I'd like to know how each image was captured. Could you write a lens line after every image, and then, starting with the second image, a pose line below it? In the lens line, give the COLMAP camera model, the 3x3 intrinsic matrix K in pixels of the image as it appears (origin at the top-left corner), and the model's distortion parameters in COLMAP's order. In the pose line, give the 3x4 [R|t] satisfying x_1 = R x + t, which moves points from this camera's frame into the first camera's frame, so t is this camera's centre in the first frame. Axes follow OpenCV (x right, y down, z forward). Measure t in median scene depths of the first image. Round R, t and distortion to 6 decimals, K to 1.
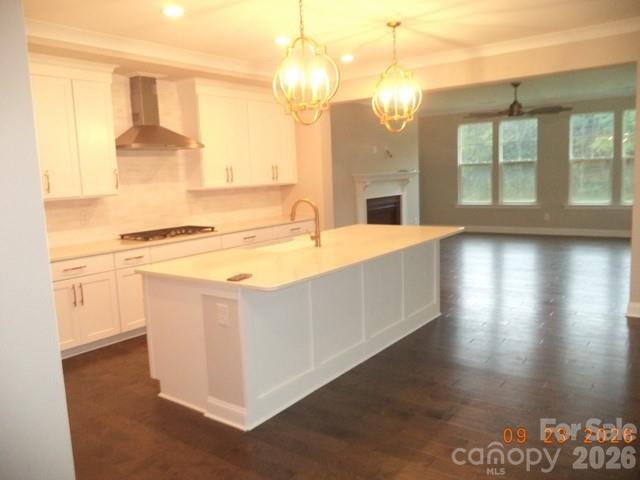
lens RADIAL K [[528.7, 0, 320.0], [0, 528.7, 240.0], [0, 0, 1]] dist [-0.000670, 0.000080]
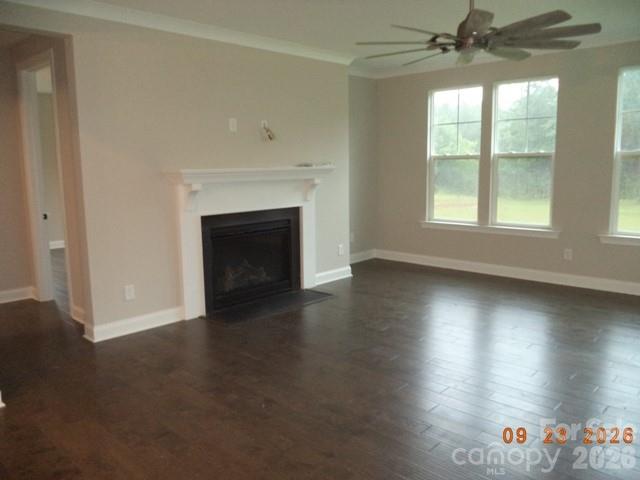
lens RADIAL K [[528.7, 0, 320.0], [0, 528.7, 240.0], [0, 0, 1]] dist [-0.000670, 0.000080]
pose [[0.992755, 0.040973, -0.112957, 0.238127], [-0.039229, 0.999075, 0.017625, -0.059571], [0.113575, -0.013066, 0.993444, 0.426813]]
